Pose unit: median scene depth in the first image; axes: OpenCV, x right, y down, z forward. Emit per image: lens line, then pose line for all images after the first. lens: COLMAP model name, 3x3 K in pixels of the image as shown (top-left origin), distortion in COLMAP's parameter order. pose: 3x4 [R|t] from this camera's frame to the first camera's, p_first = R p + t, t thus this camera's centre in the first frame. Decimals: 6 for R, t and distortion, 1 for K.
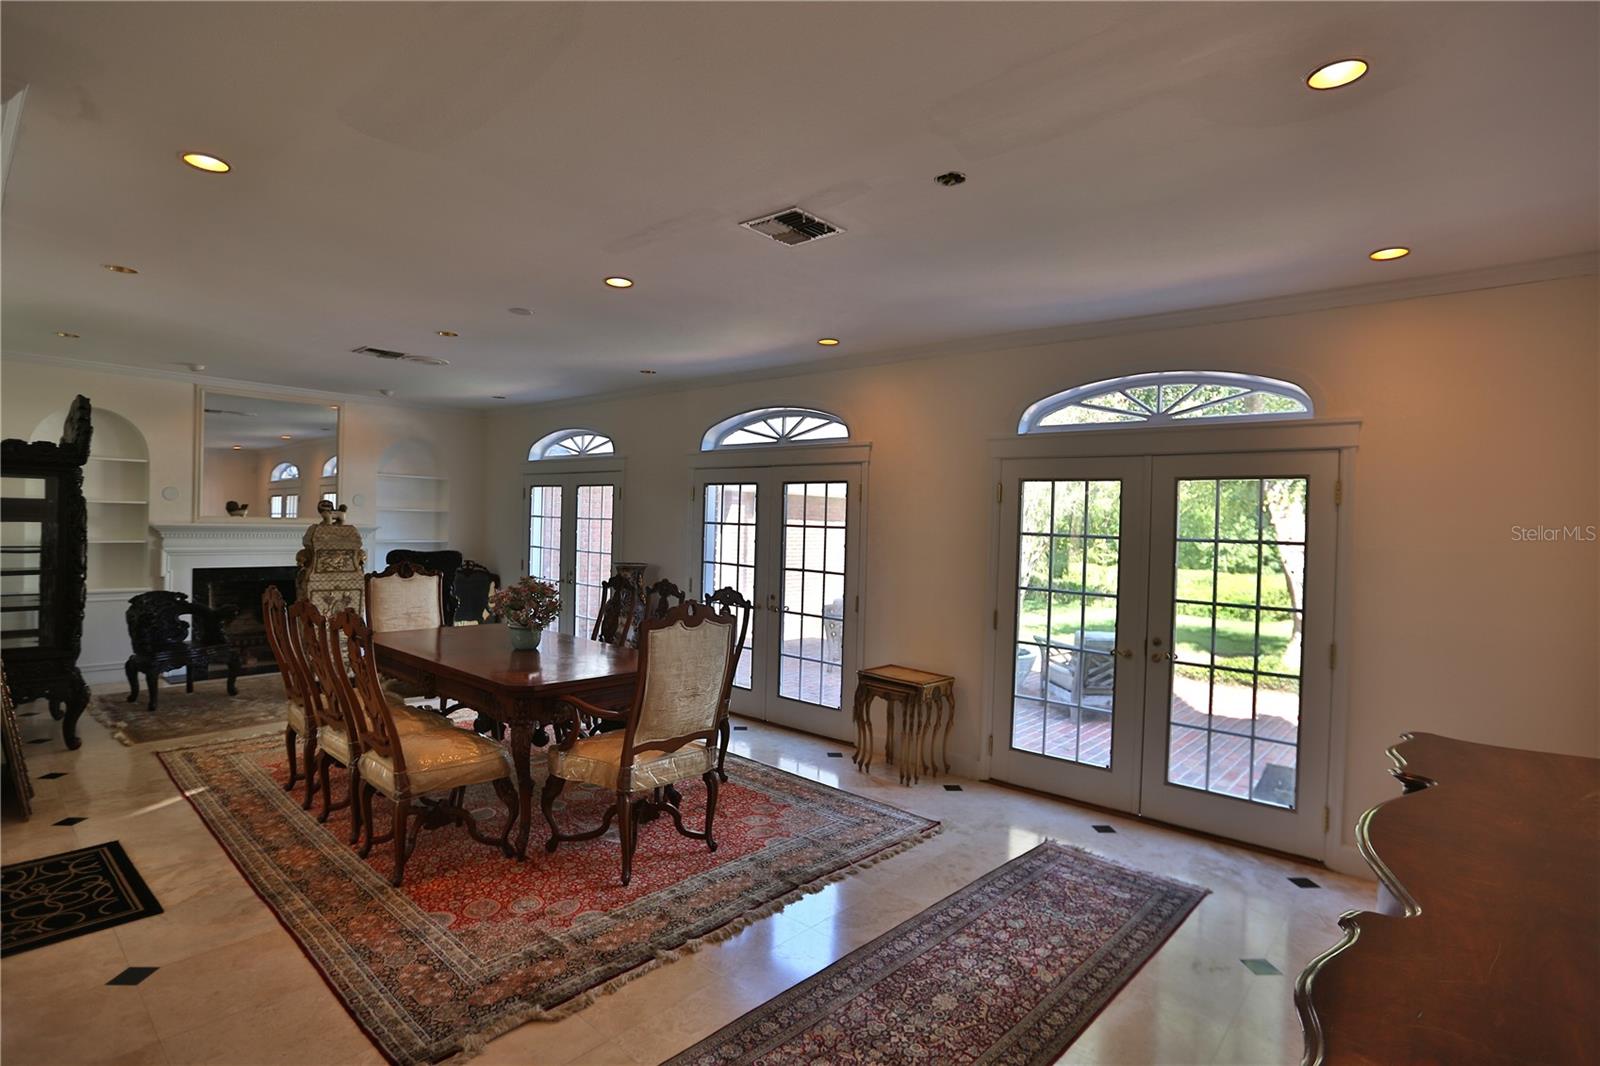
lens RADIAL K [[778.0, 0, 809.2], [0, 778.0, 534.6], [0, 0, 1]] dist [-0.057931, 0.024864]
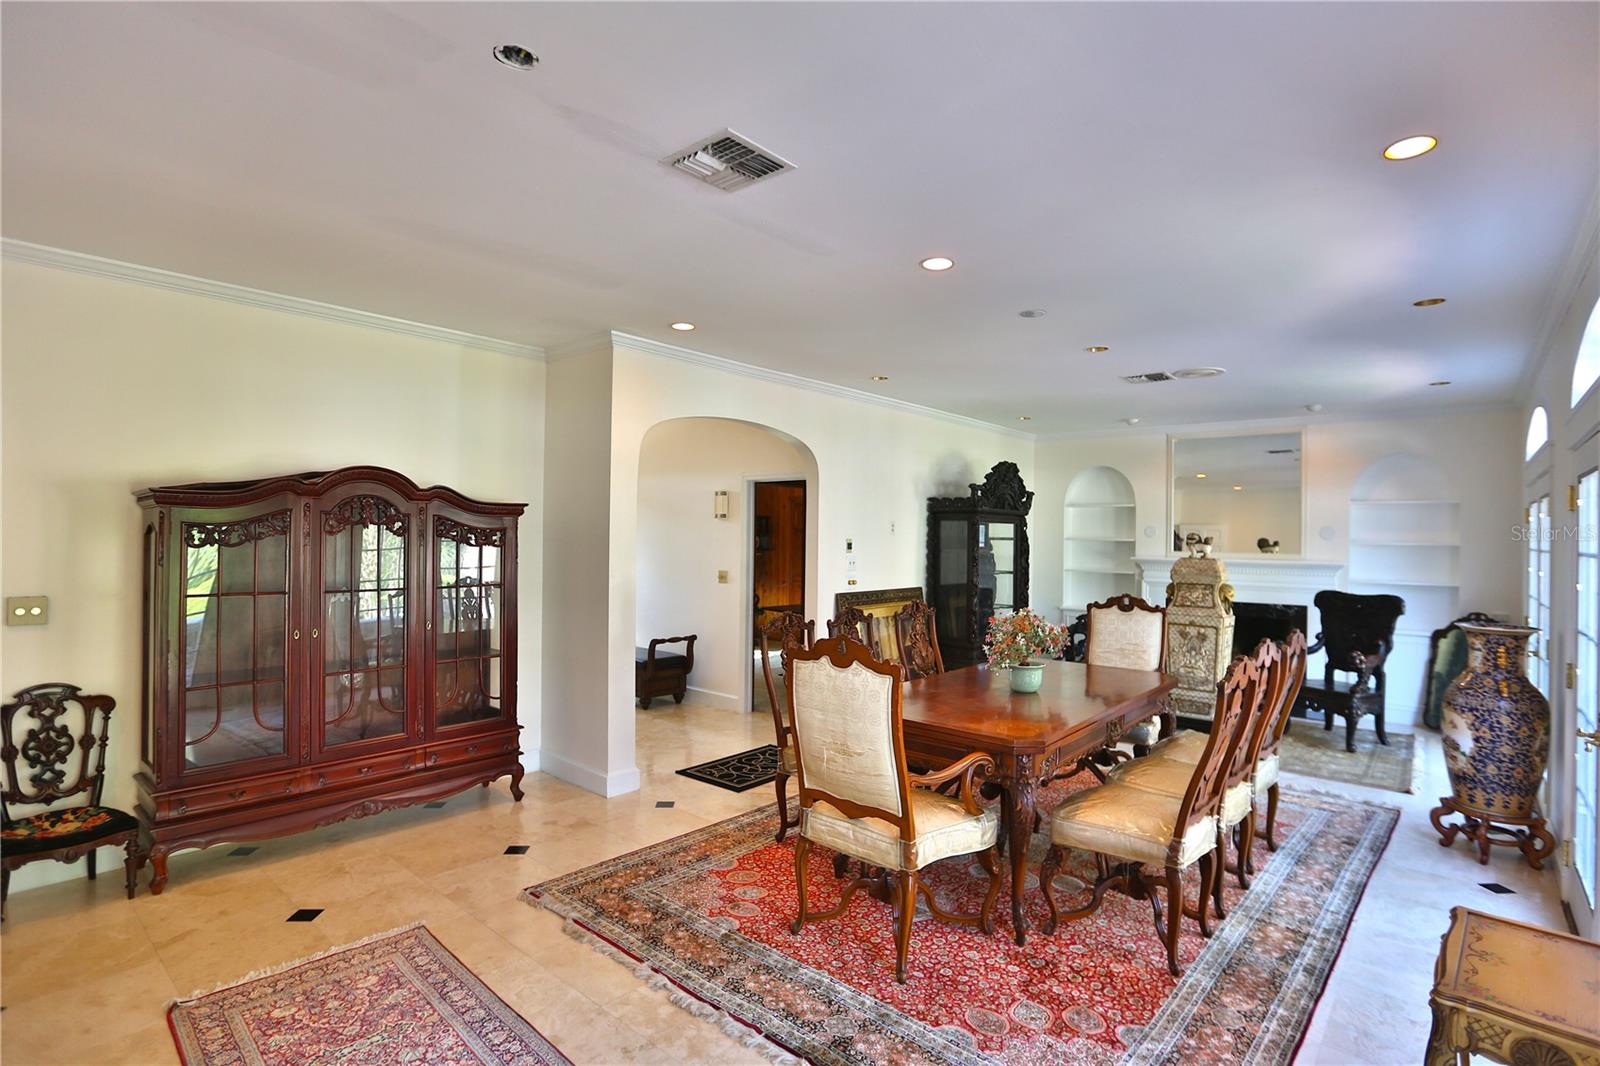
lens RADIAL K [[778.0, 0, 809.2], [0, 778.0, 534.6], [0, 0, 1]] dist [-0.057931, 0.024864]
pose [[0.007862, -0.031081, -0.999486, 0.449957], [-0.031920, 0.999000, -0.031317, 0.004637], [0.999459, 0.032150, 0.006862, 0.645904]]
